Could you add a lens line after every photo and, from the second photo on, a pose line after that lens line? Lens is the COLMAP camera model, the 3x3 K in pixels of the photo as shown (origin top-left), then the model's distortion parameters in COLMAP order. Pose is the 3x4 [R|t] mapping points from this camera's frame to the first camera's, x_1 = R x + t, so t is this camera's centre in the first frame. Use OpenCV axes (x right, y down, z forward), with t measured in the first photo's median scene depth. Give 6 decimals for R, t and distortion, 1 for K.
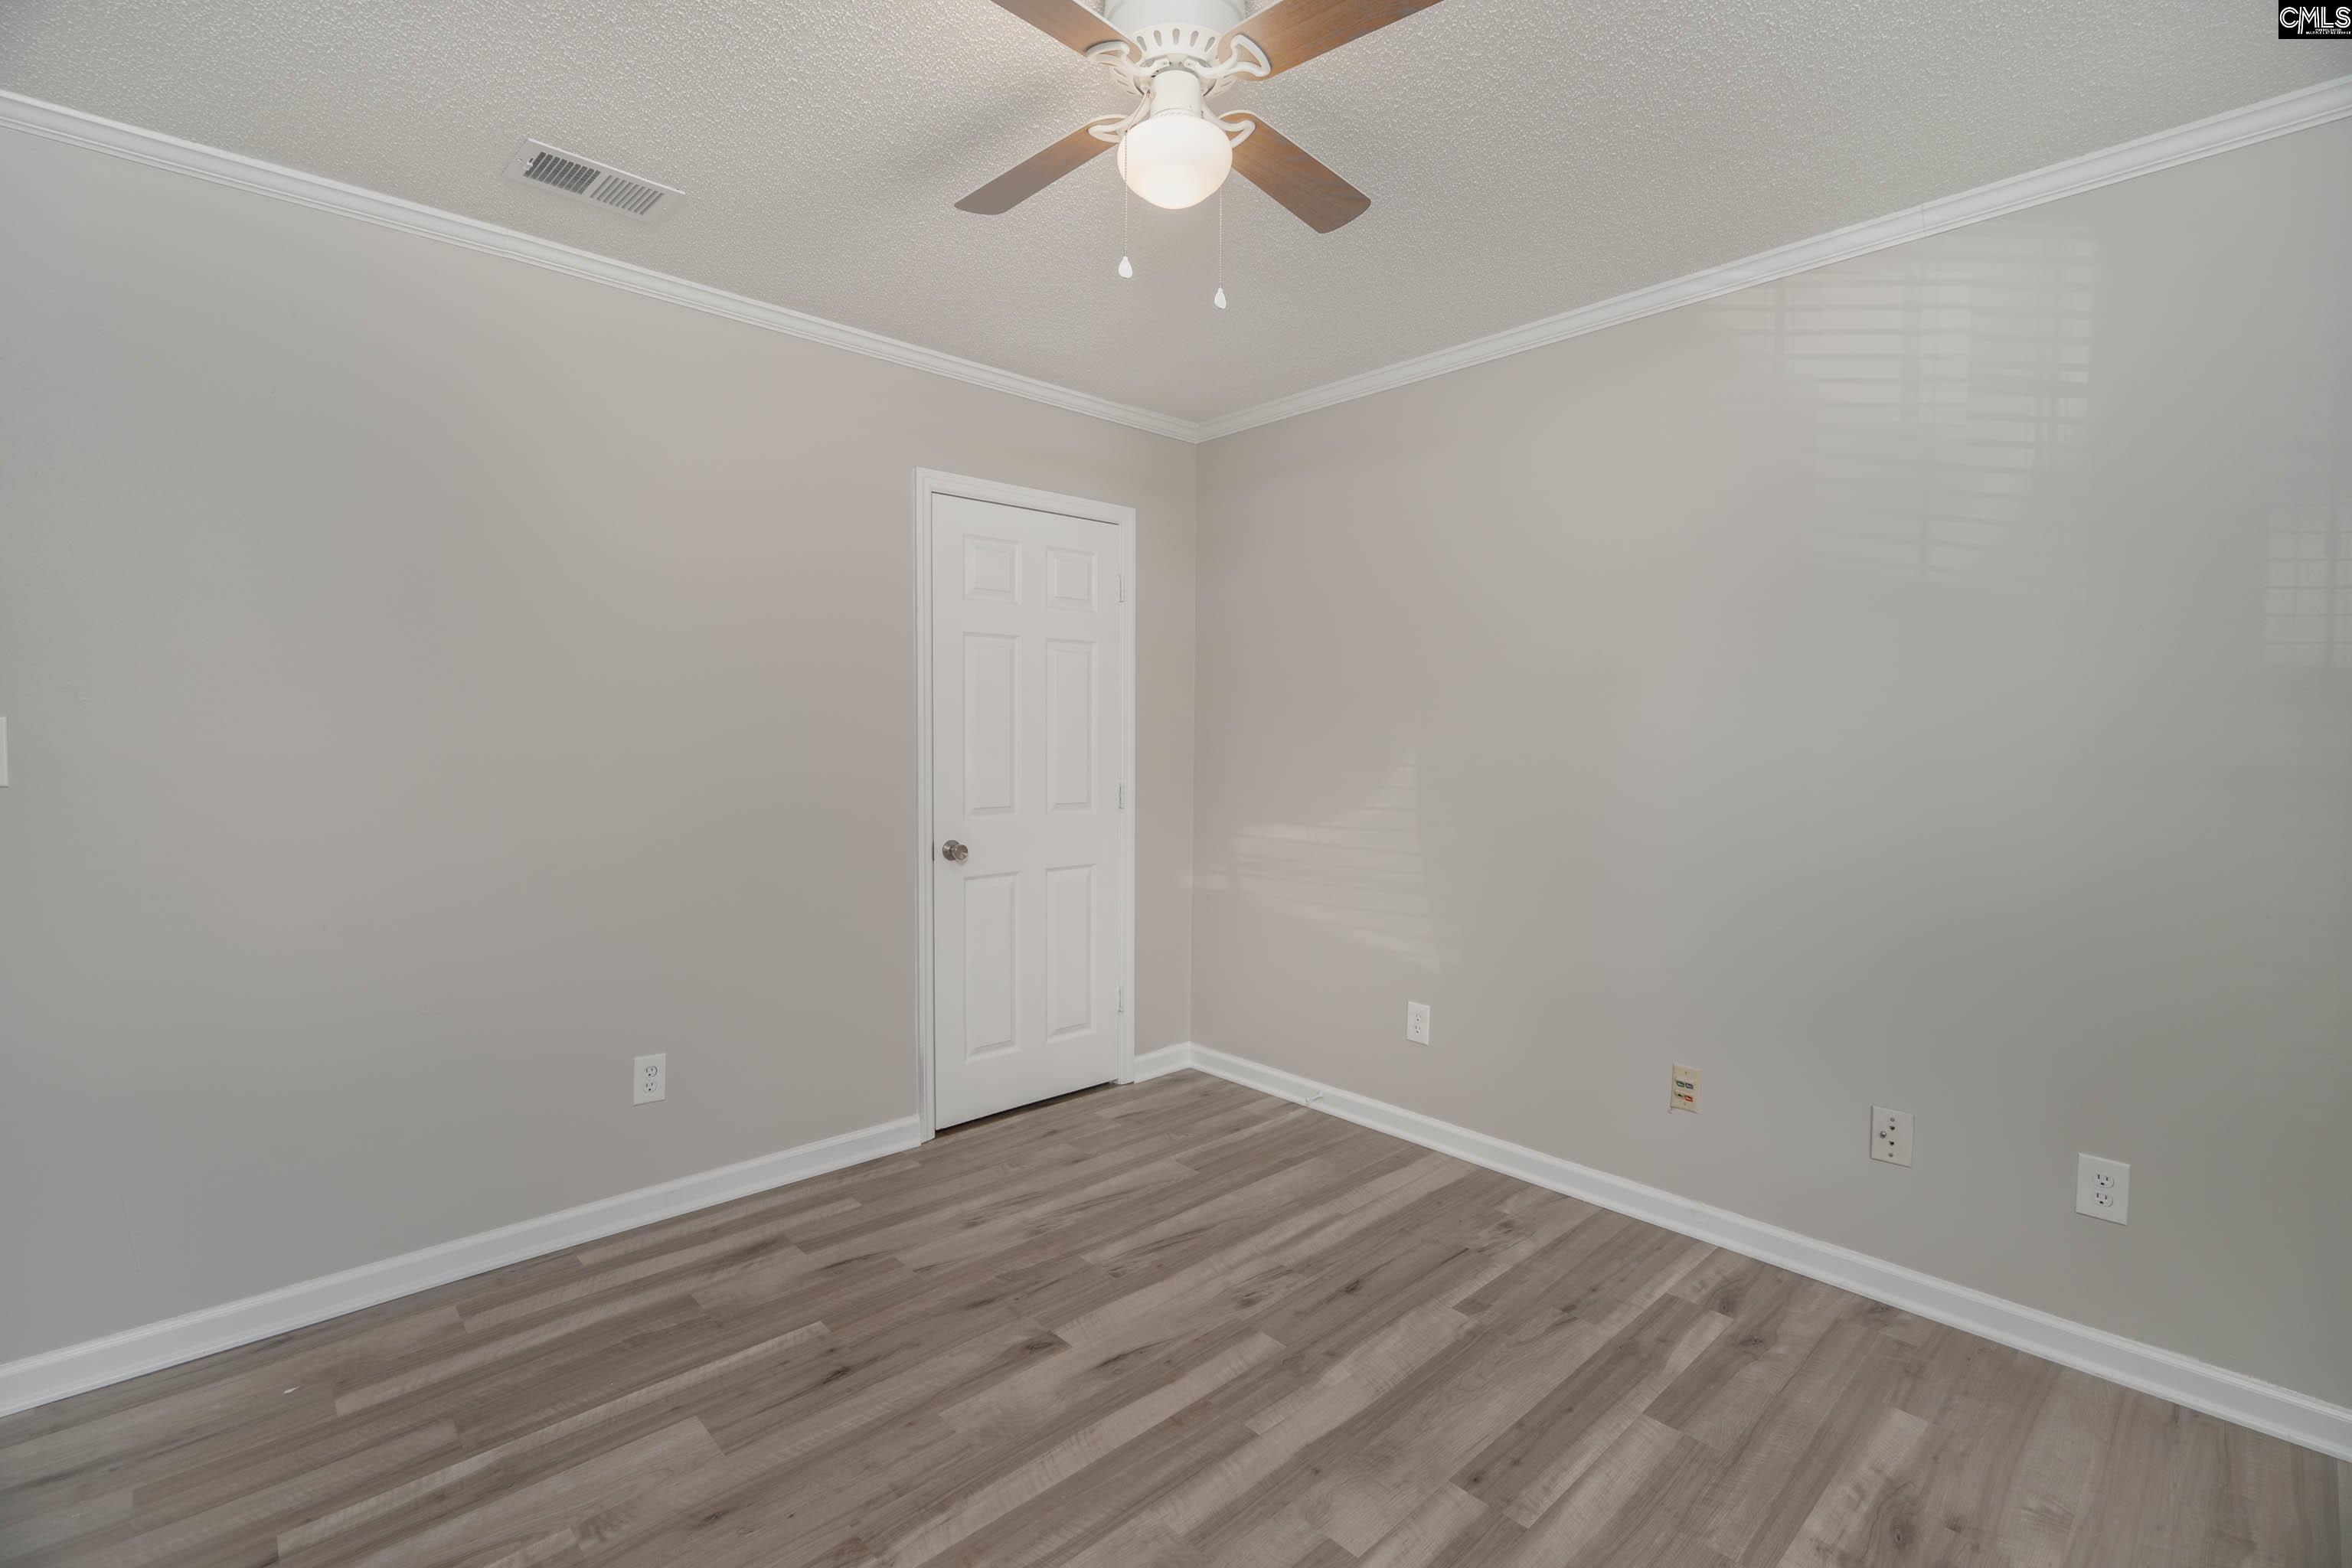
lens RADIAL K [[1049.9, 0, 1165.8], [0, 1049.9, 781.9], [0, 0, 1]] dist [-0.001584, 0.001074]
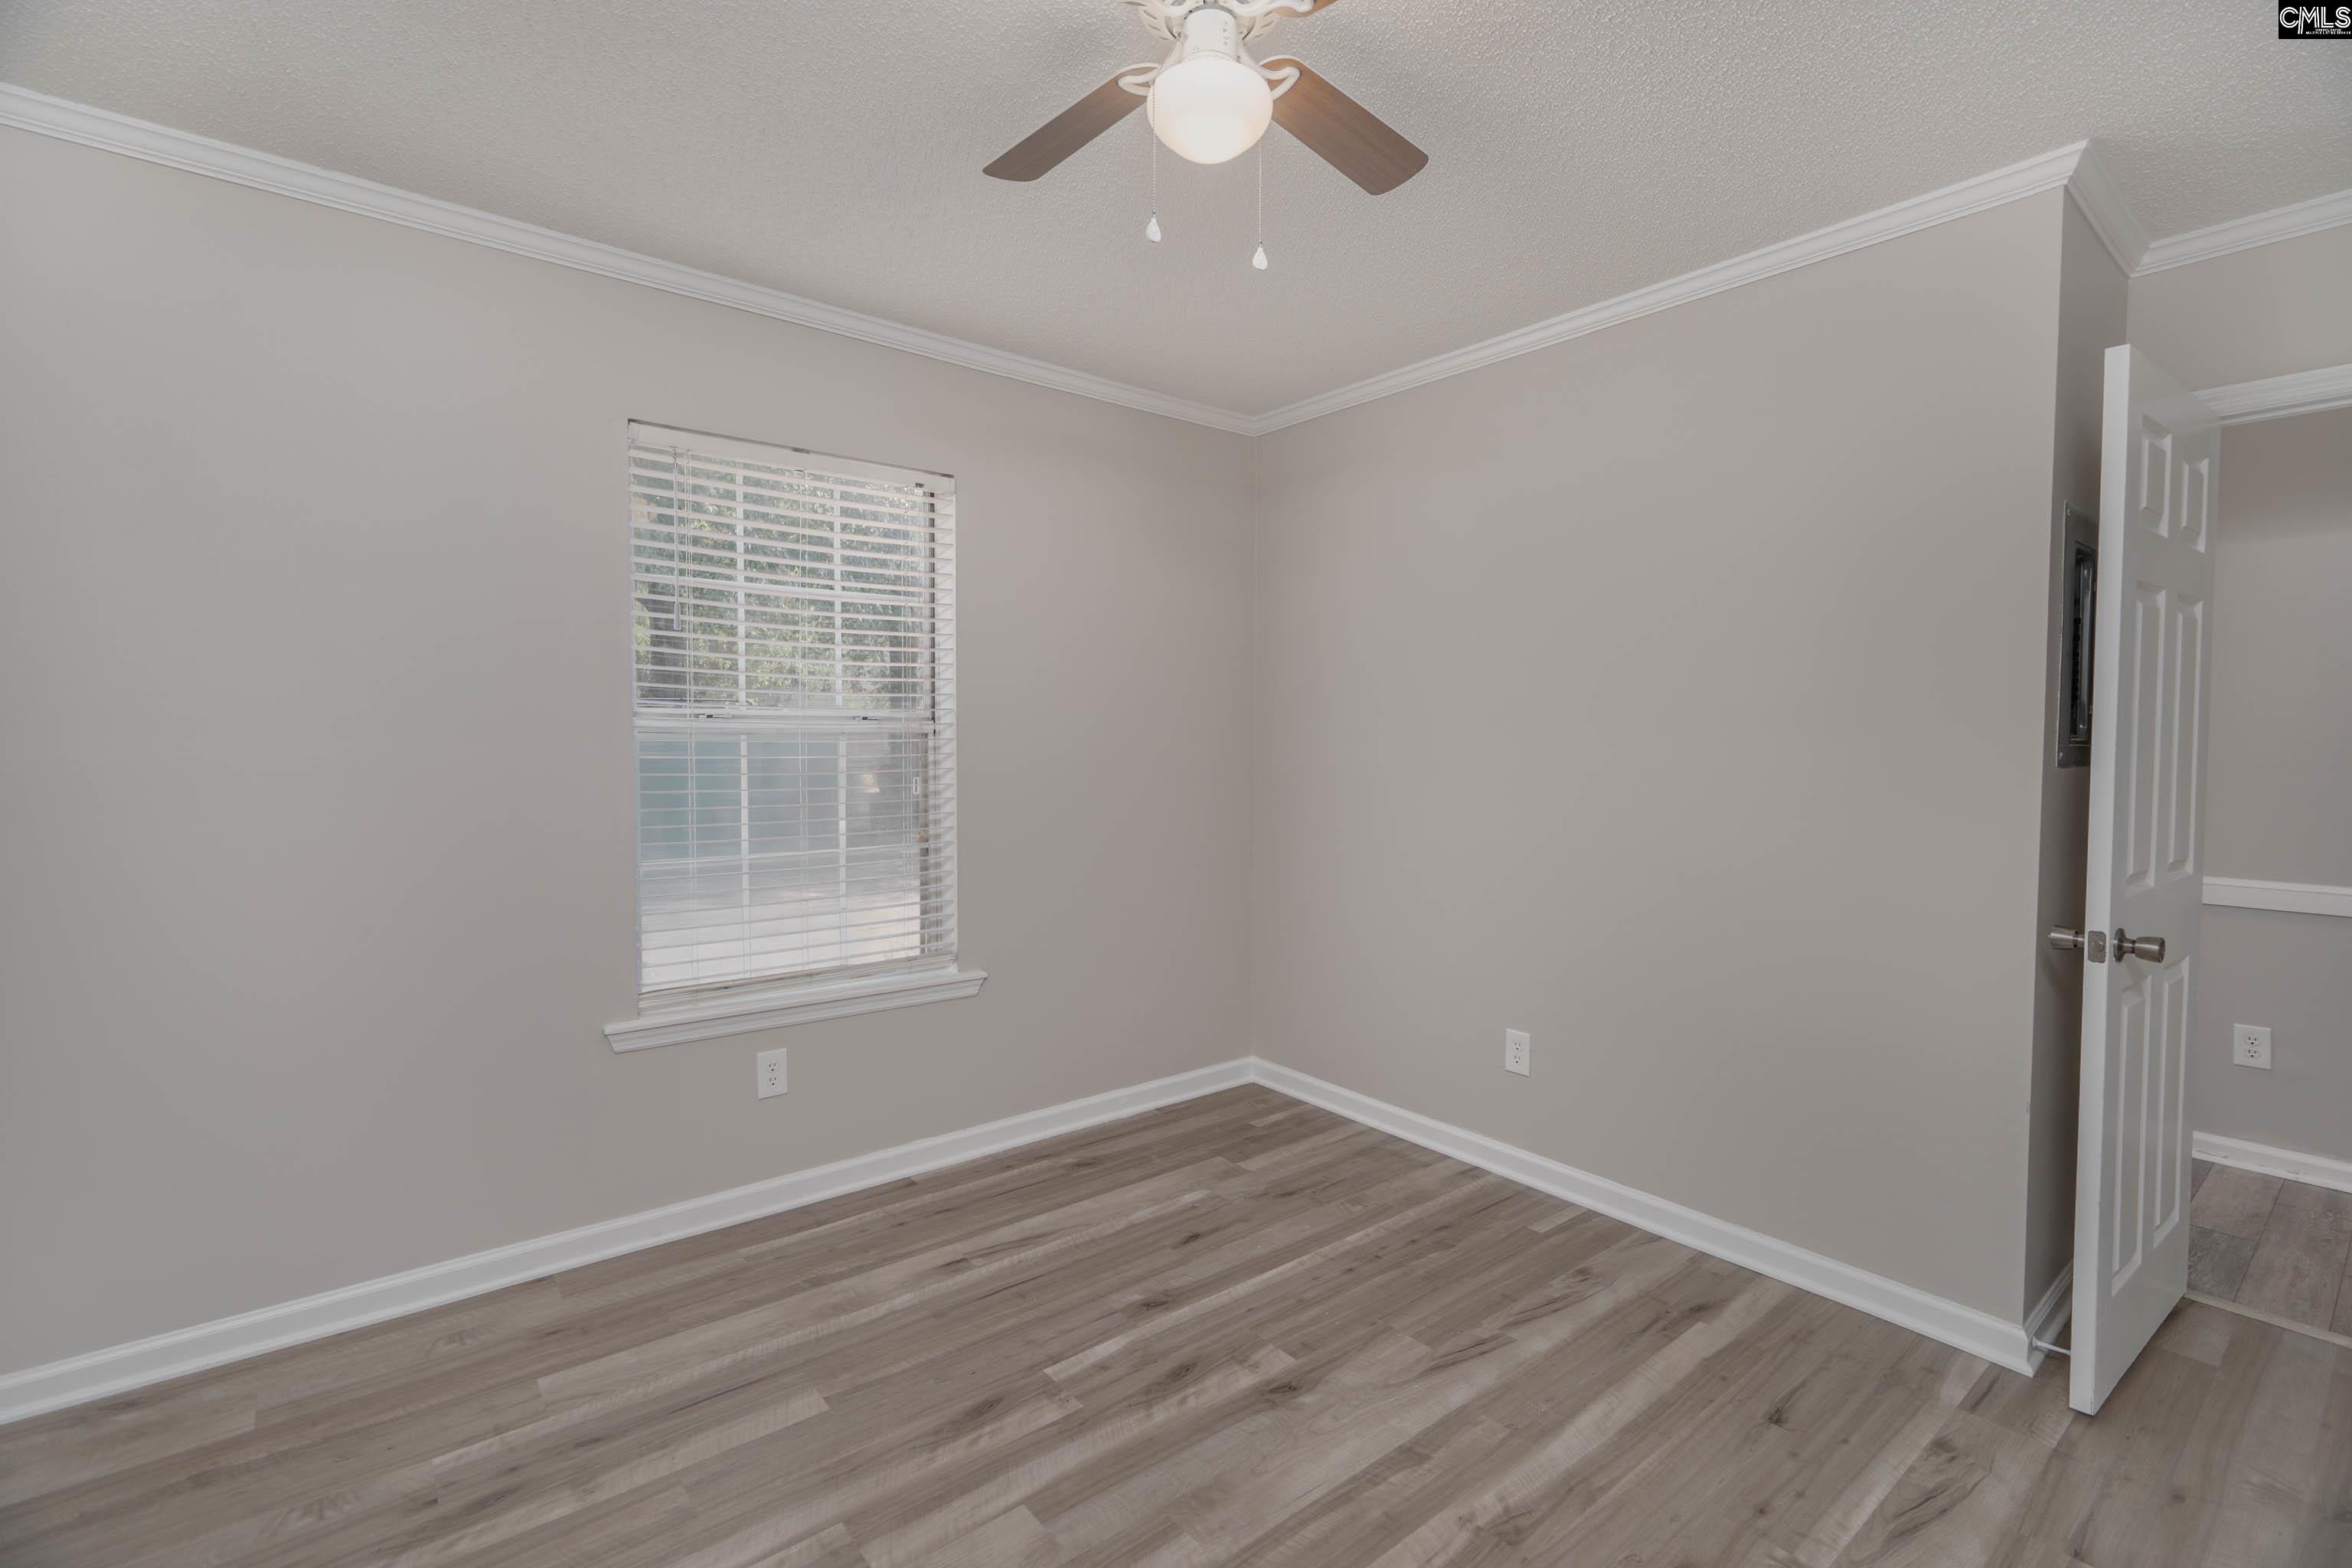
lens RADIAL K [[1049.9, 0, 1165.8], [0, 1049.9, 781.9], [0, 0, 1]] dist [-0.001584, 0.001074]
pose [[-0.997619, -0.015172, 0.067275, -0.015587], [-0.009162, 0.996011, 0.088758, -0.062627], [-0.068353, 0.087931, -0.993779, 1.362942]]
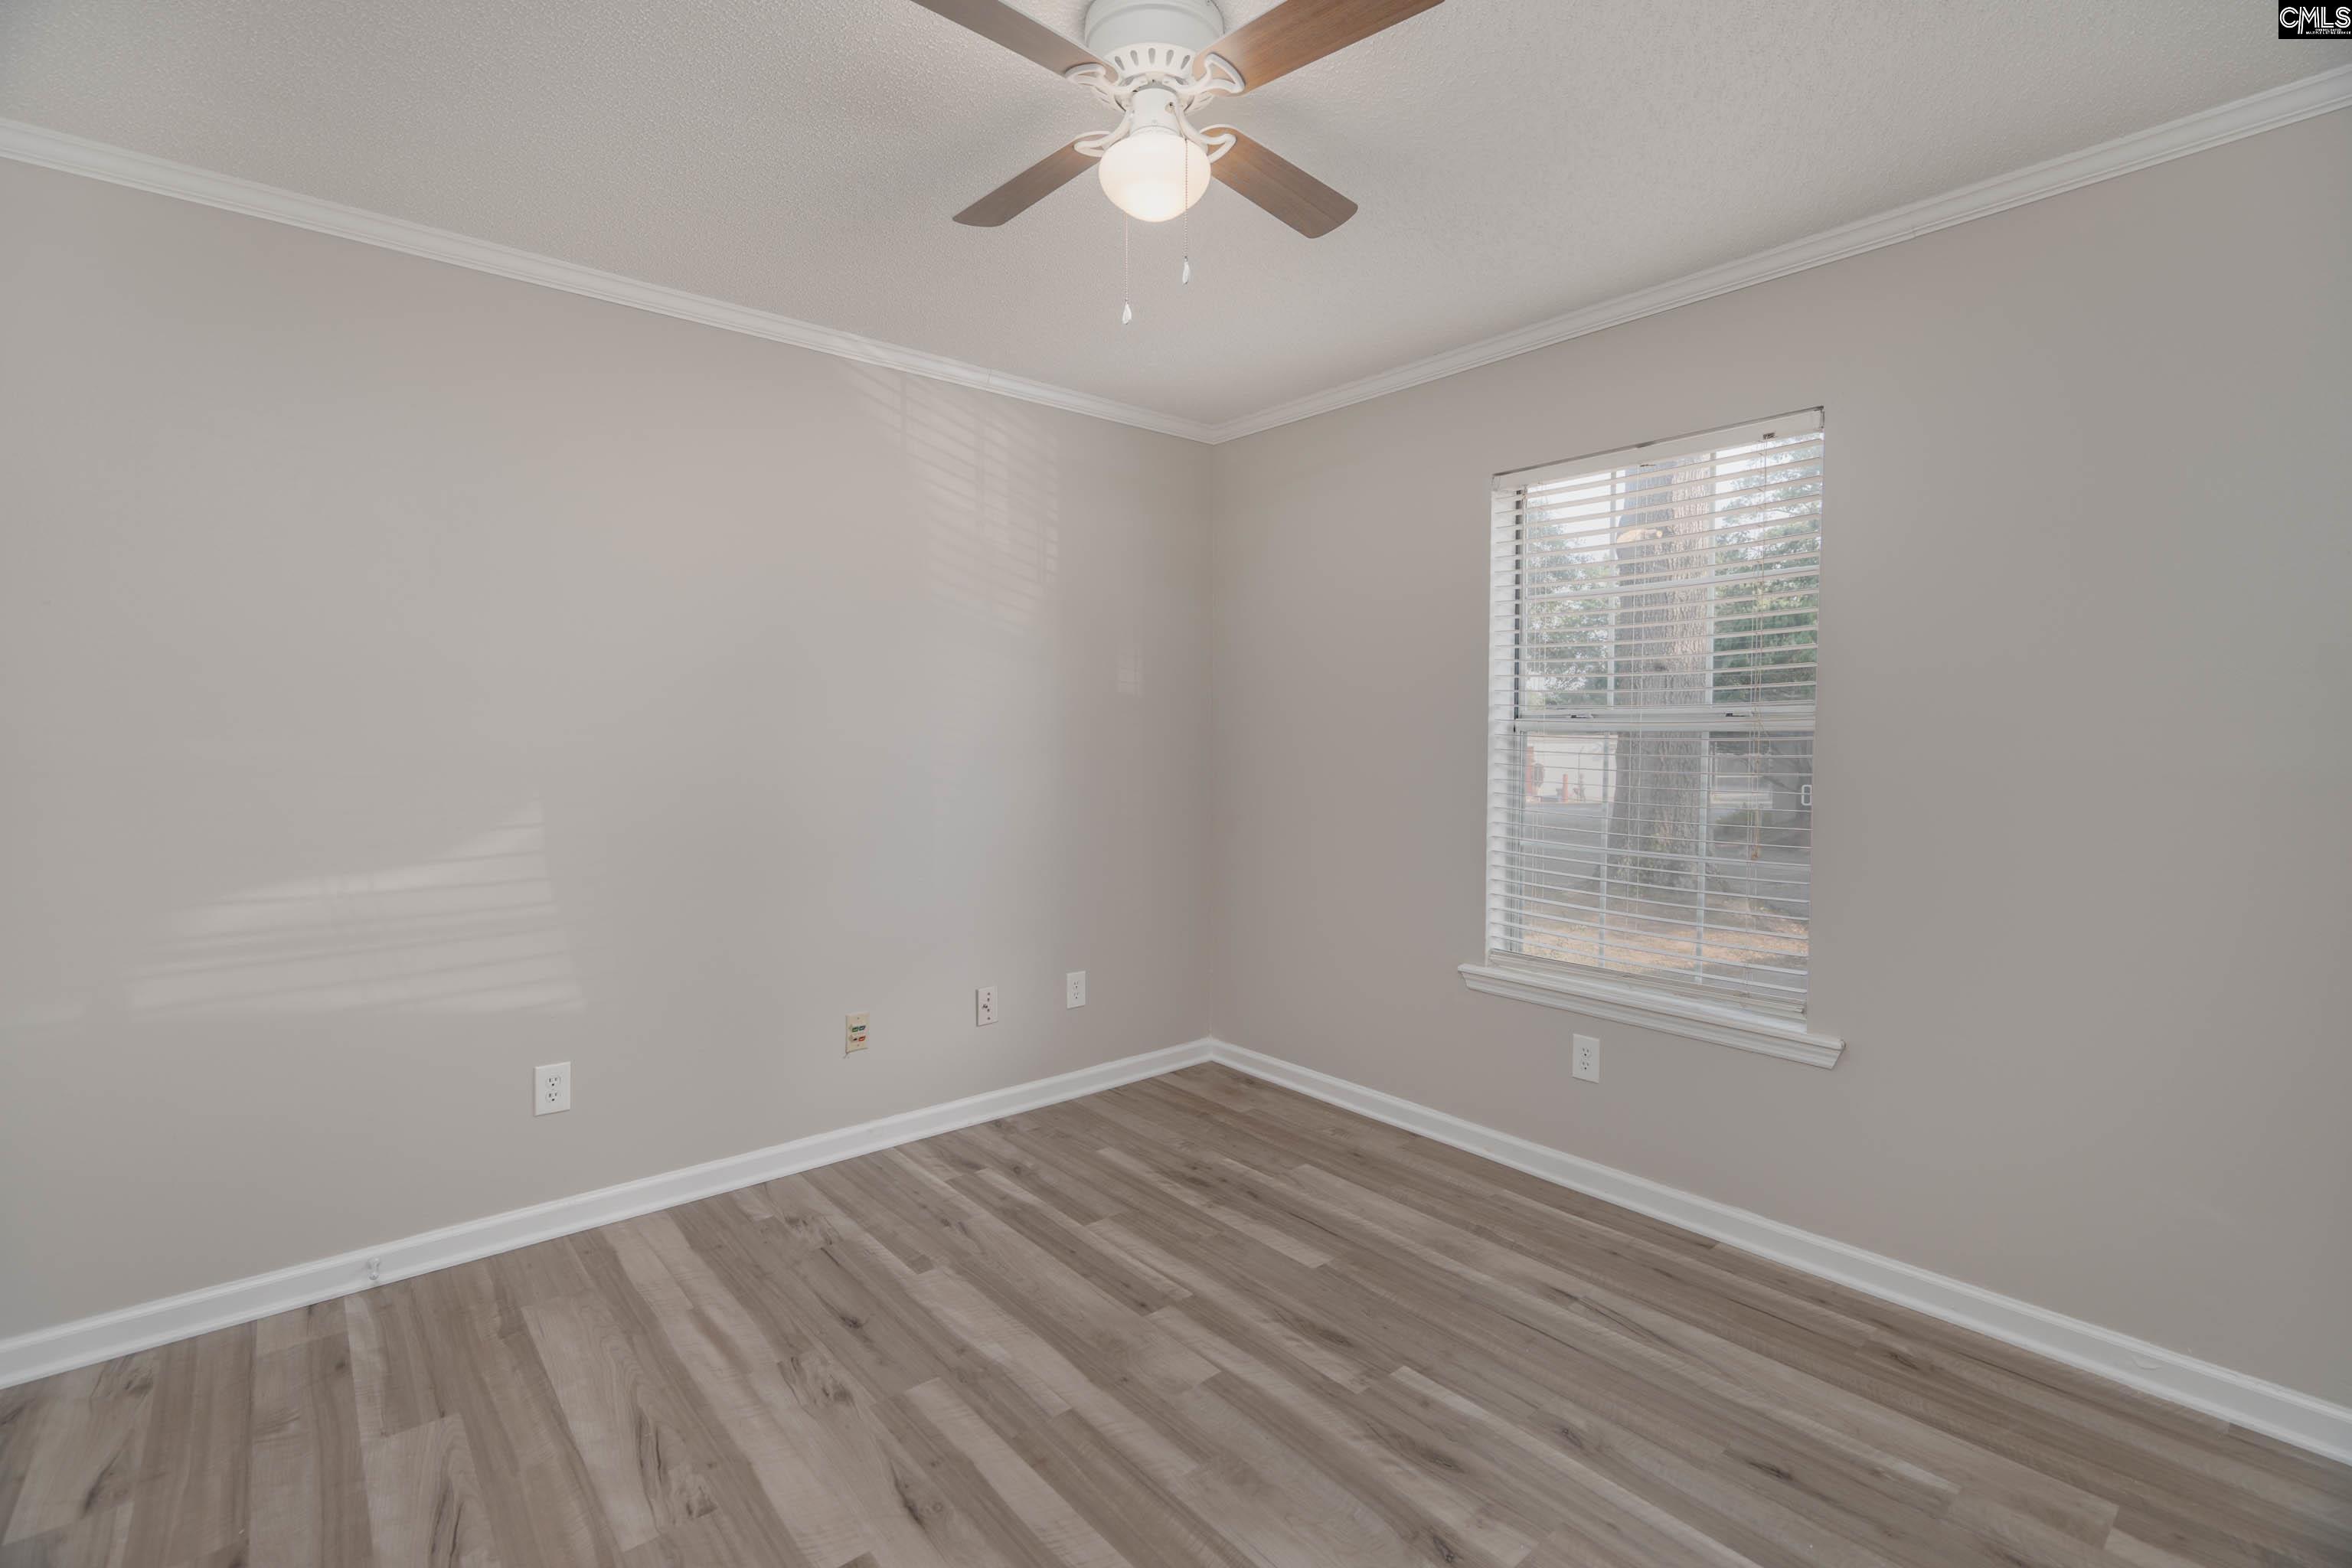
lens RADIAL K [[1049.9, 0, 1165.8], [0, 1049.9, 781.9], [0, 0, 1]] dist [-0.001584, 0.001074]
pose [[0.043507, -0.051799, 0.997709, -0.729765], [0.043431, 0.997809, 0.049910, -0.033068], [-0.998109, 0.041160, 0.045661, 0.671460]]
